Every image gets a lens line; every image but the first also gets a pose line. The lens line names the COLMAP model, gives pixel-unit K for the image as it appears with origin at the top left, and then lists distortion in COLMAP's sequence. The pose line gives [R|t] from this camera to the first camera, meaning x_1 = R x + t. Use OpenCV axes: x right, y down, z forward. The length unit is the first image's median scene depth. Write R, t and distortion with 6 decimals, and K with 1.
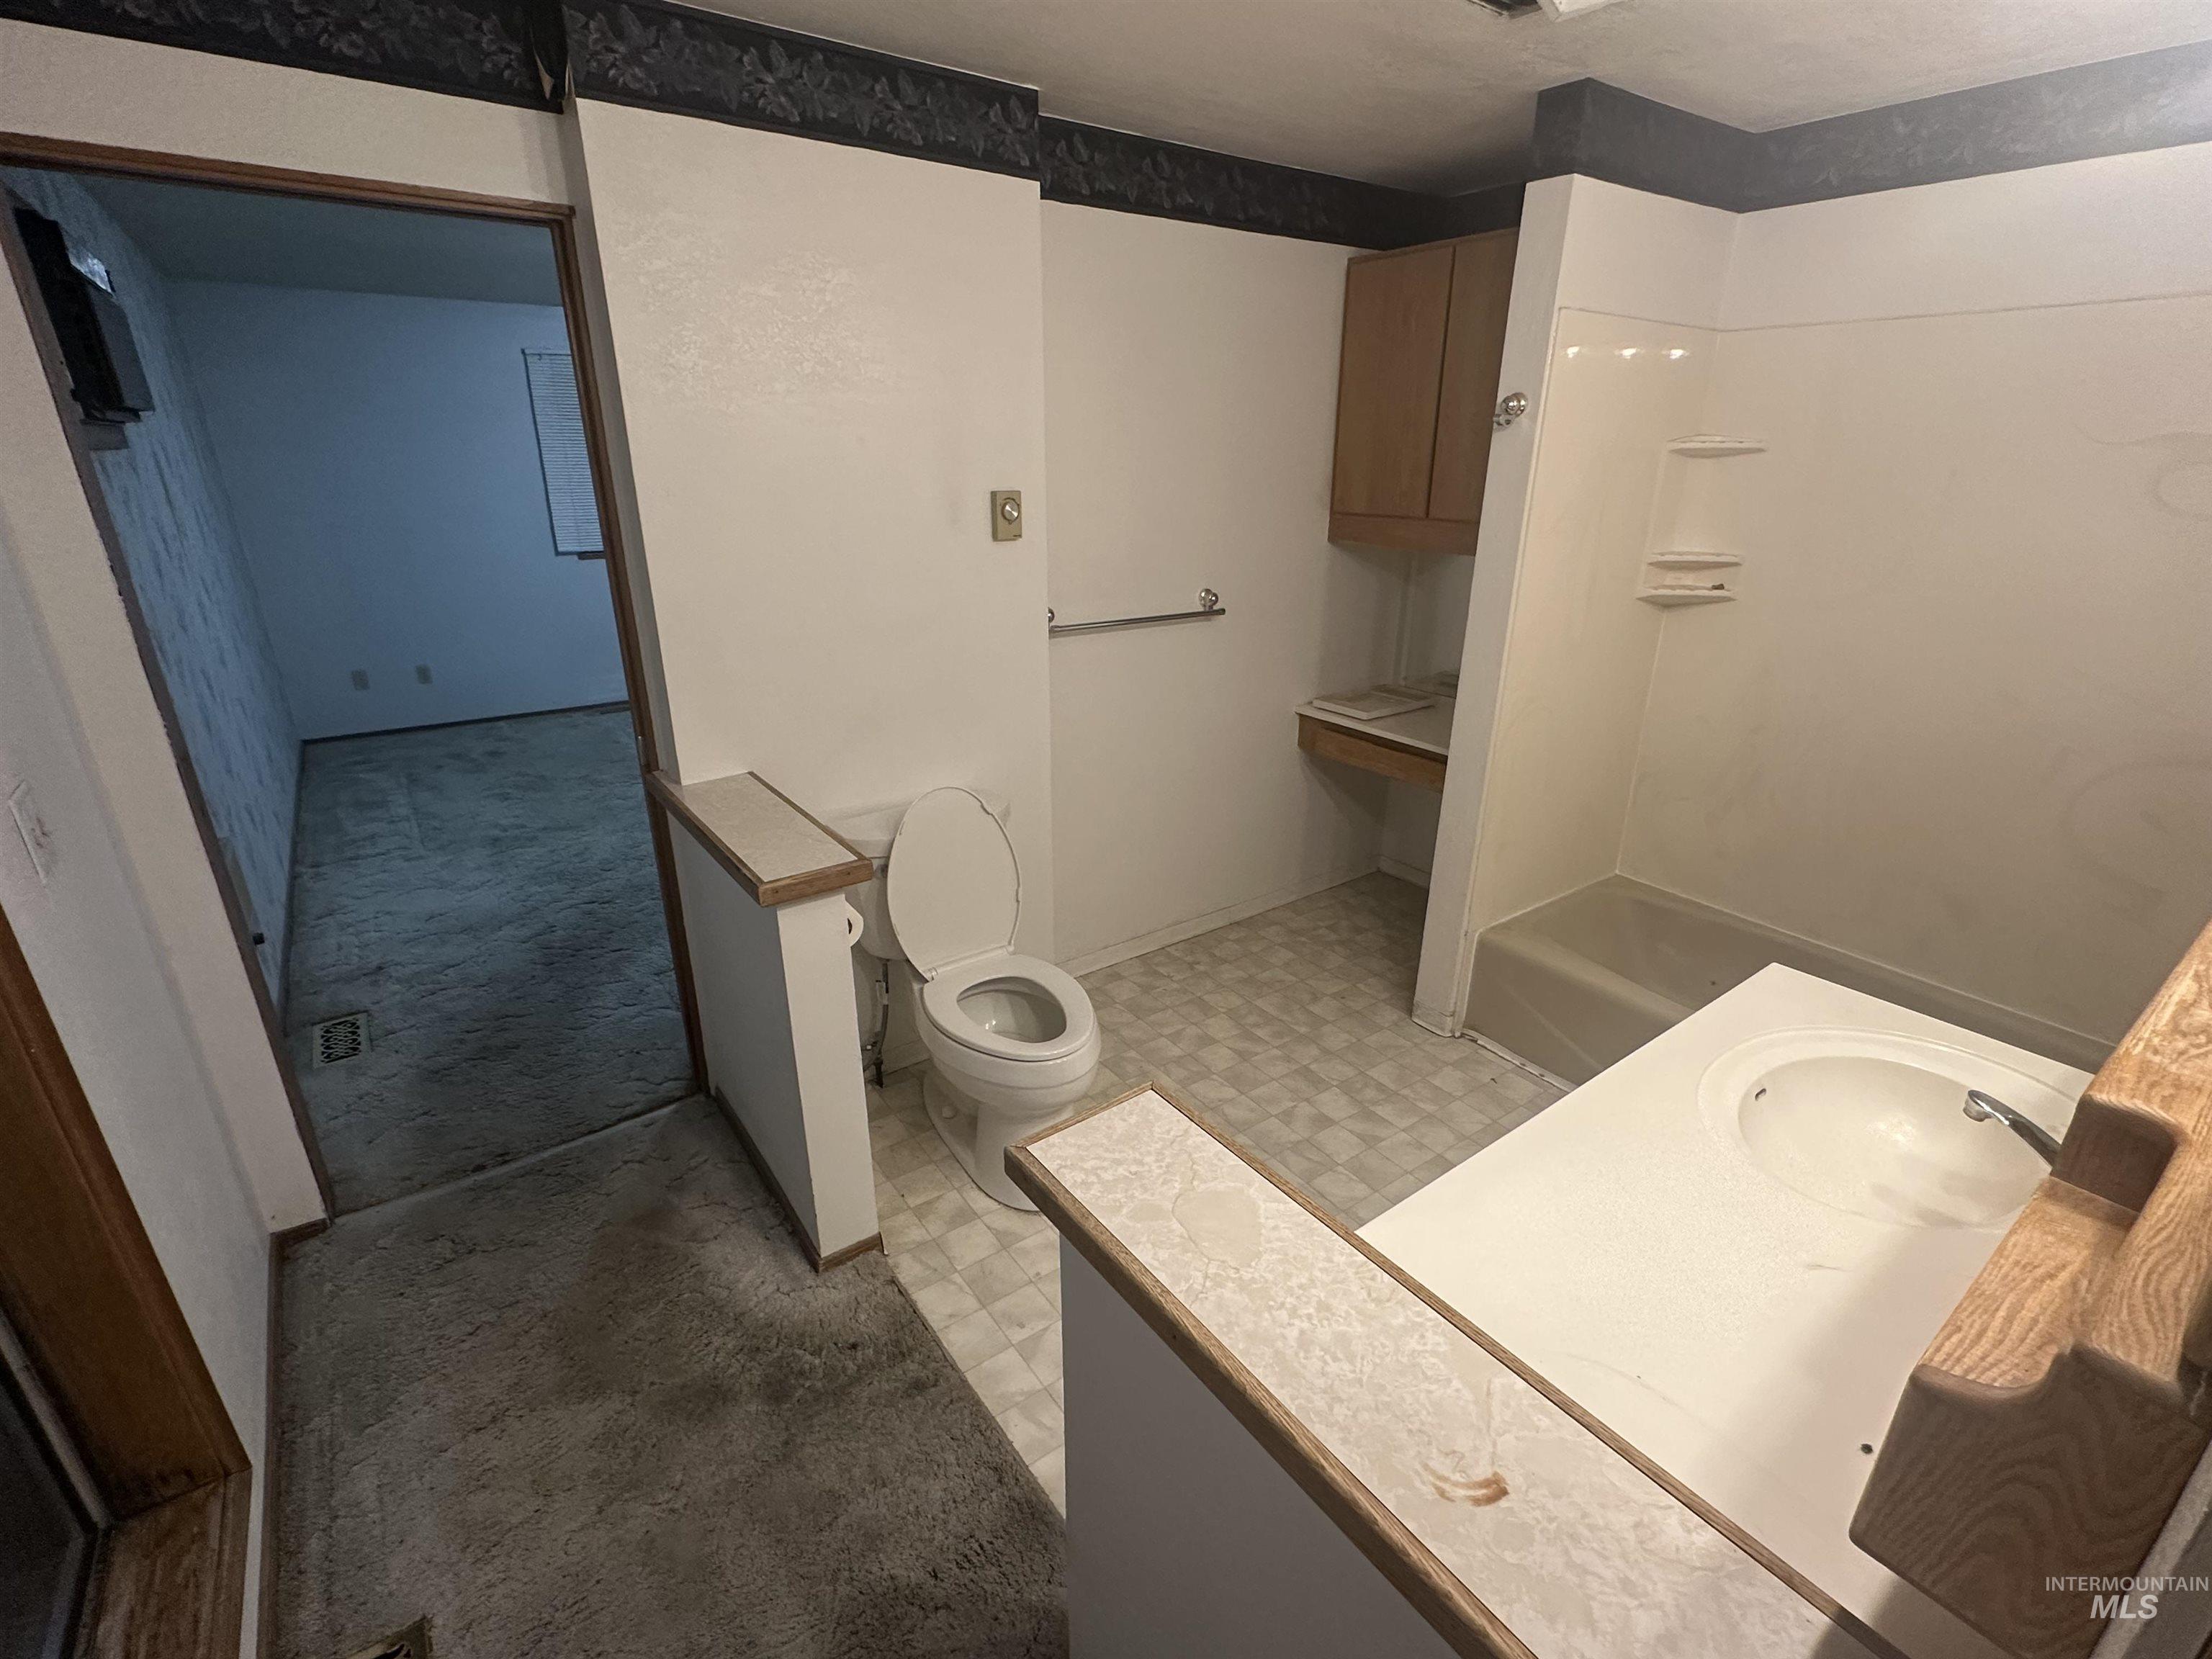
lens RADIAL K [[1018.3, 0, 1105.2], [0, 1018.3, 823.6], [0, 0, 1]] dist [-0.003083, 0.001111]
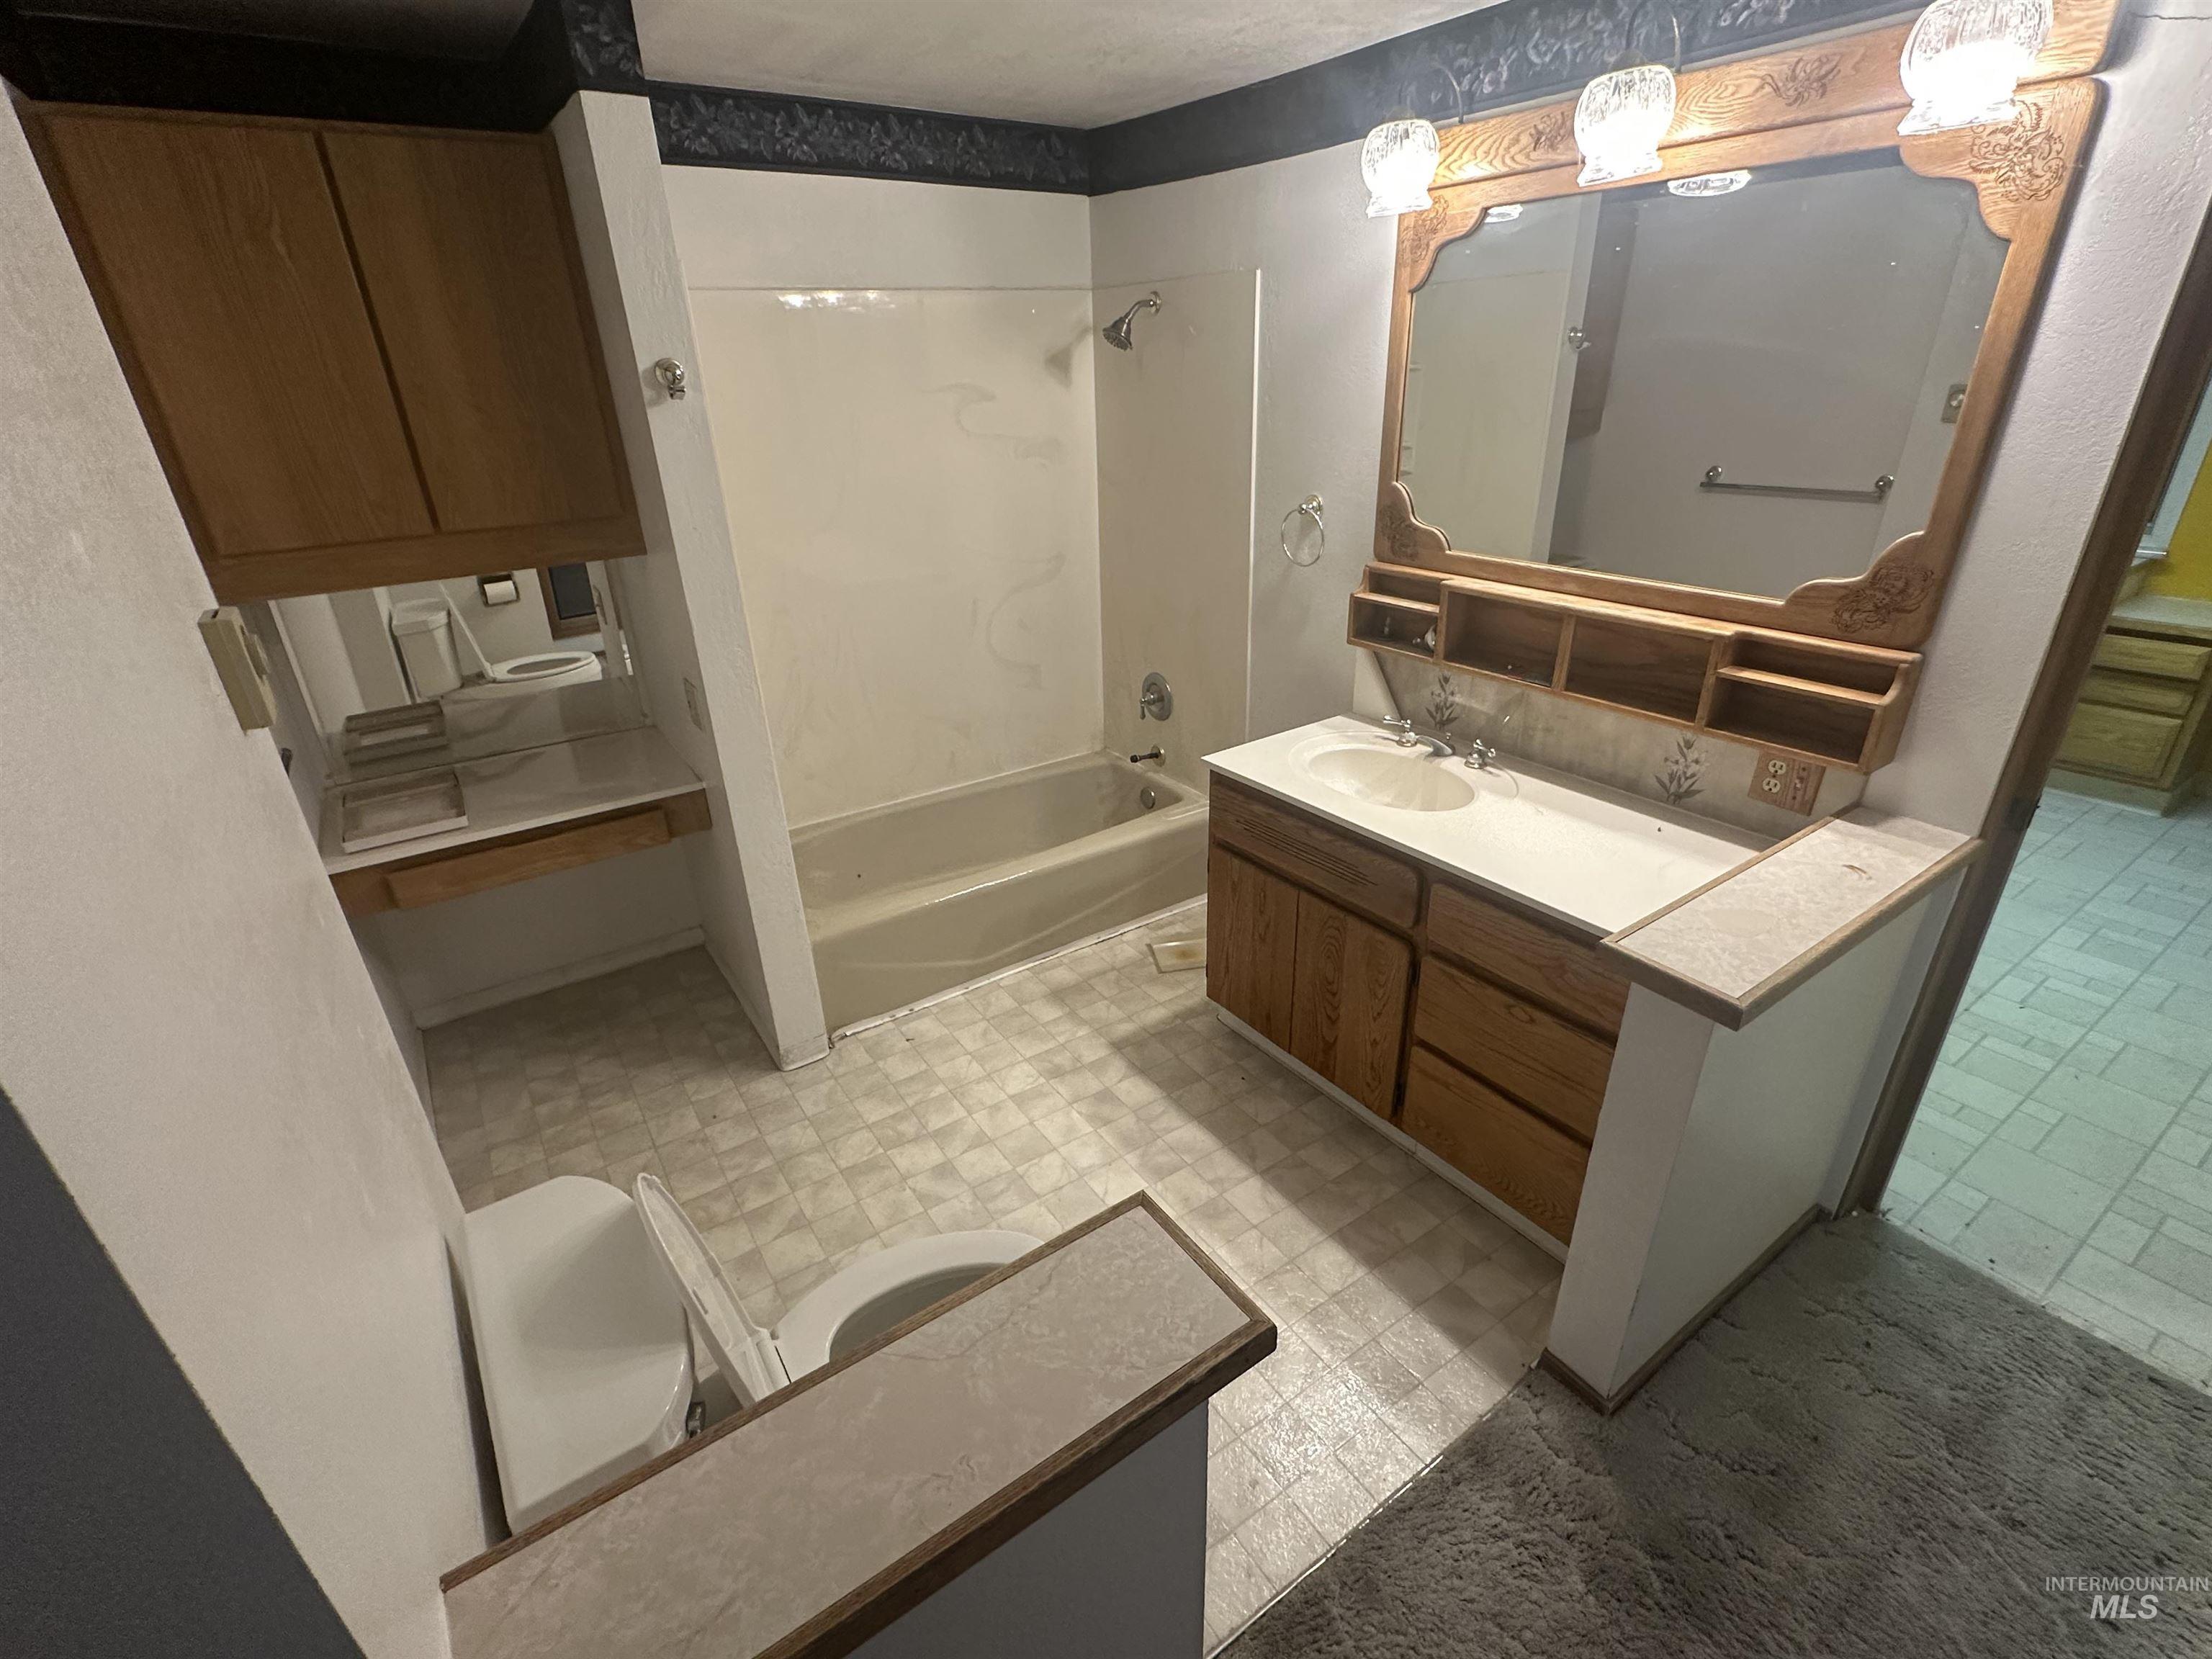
lens RADIAL K [[1018.3, 0, 1105.2], [0, 1018.3, 823.6], [0, 0, 1]] dist [-0.003083, 0.001111]
pose [[0.029147, -0.424055, 0.905167, -0.443821], [0.379551, 0.842425, 0.382440, -0.246328], [-0.924712, 0.332410, 0.185505, 0.551483]]
